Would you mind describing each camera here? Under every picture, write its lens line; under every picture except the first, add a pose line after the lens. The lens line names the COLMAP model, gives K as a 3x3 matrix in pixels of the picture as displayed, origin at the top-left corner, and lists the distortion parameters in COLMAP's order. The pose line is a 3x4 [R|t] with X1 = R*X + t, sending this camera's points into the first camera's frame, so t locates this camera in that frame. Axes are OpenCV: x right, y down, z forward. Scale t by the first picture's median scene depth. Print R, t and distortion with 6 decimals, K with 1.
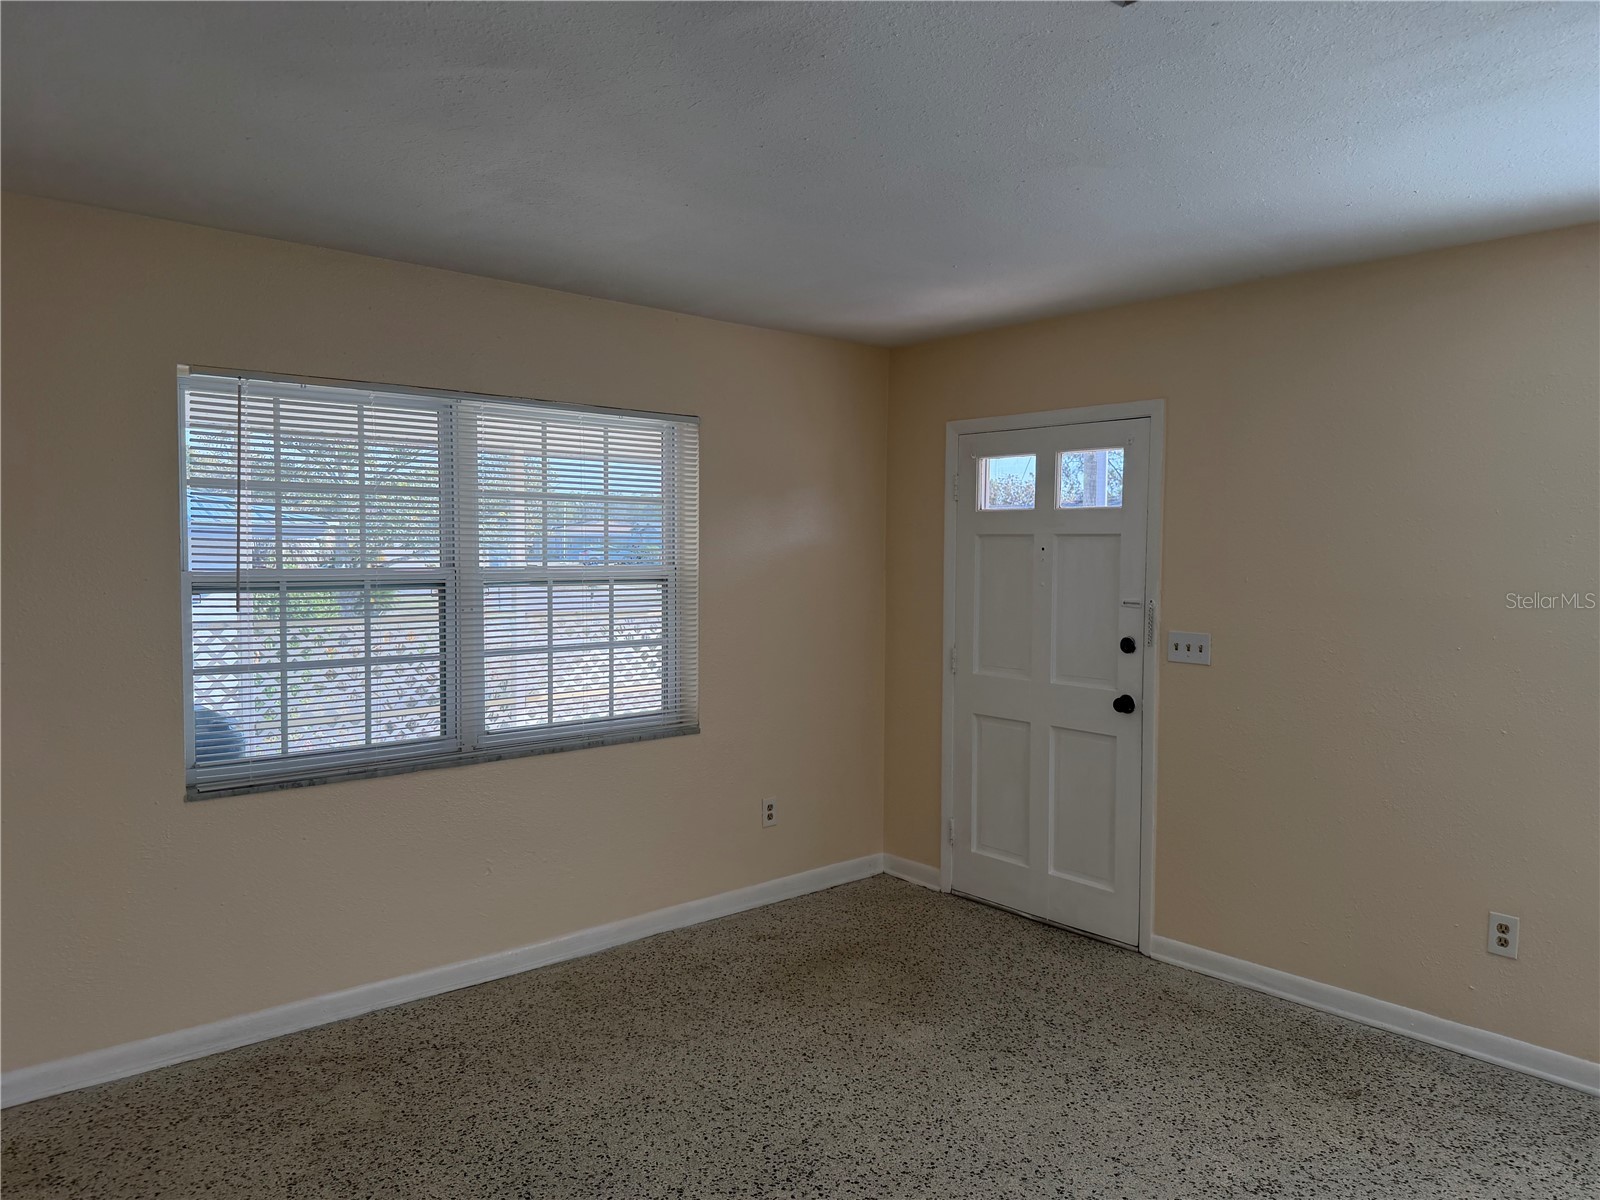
lens RADIAL K [[1132.1, 0, 800.0], [0, 1132.1, 600.0], [0, 0, 1]] dist [0.000746, -0.005118]
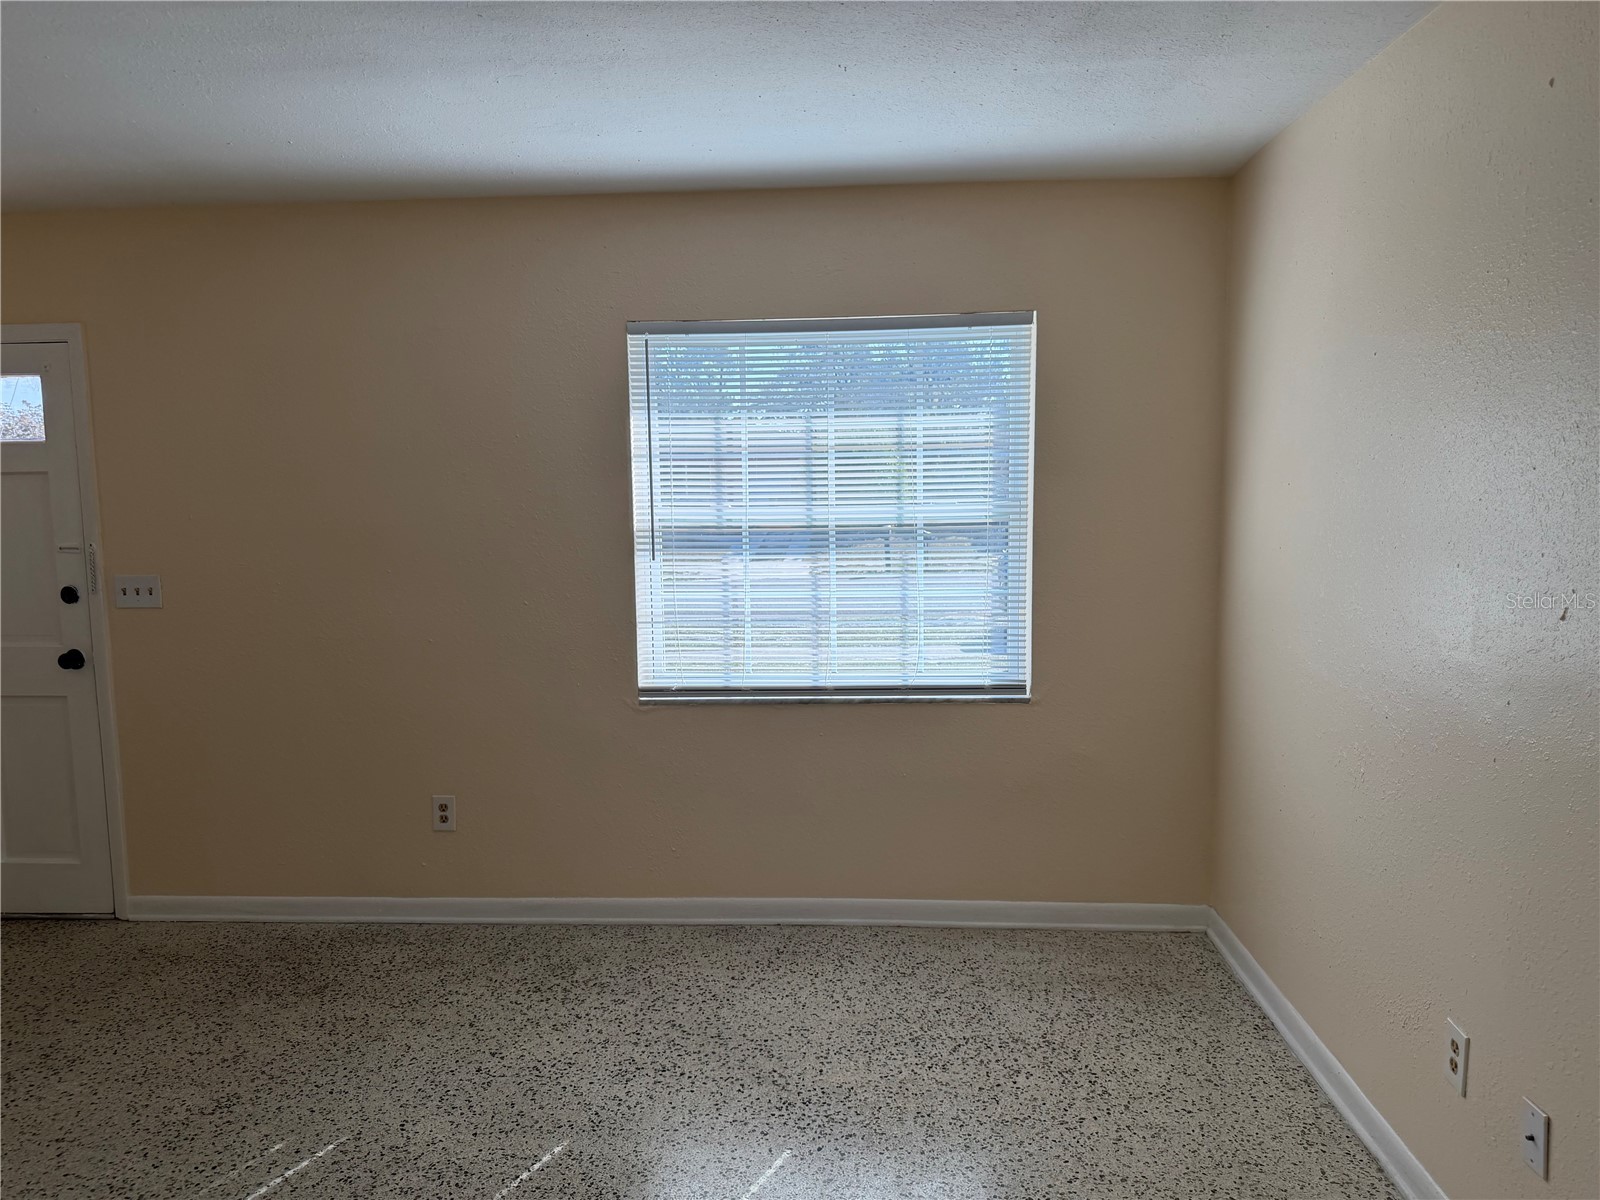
lens RADIAL K [[1132.1, 0, 800.0], [0, 1132.1, 600.0], [0, 0, 1]] dist [0.000746, -0.005118]
pose [[0.708334, -0.094266, 0.699555, 0.086899], [0.056664, 0.995438, 0.076762, 0.009683], [-0.703600, -0.014734, 0.710444, -0.079419]]
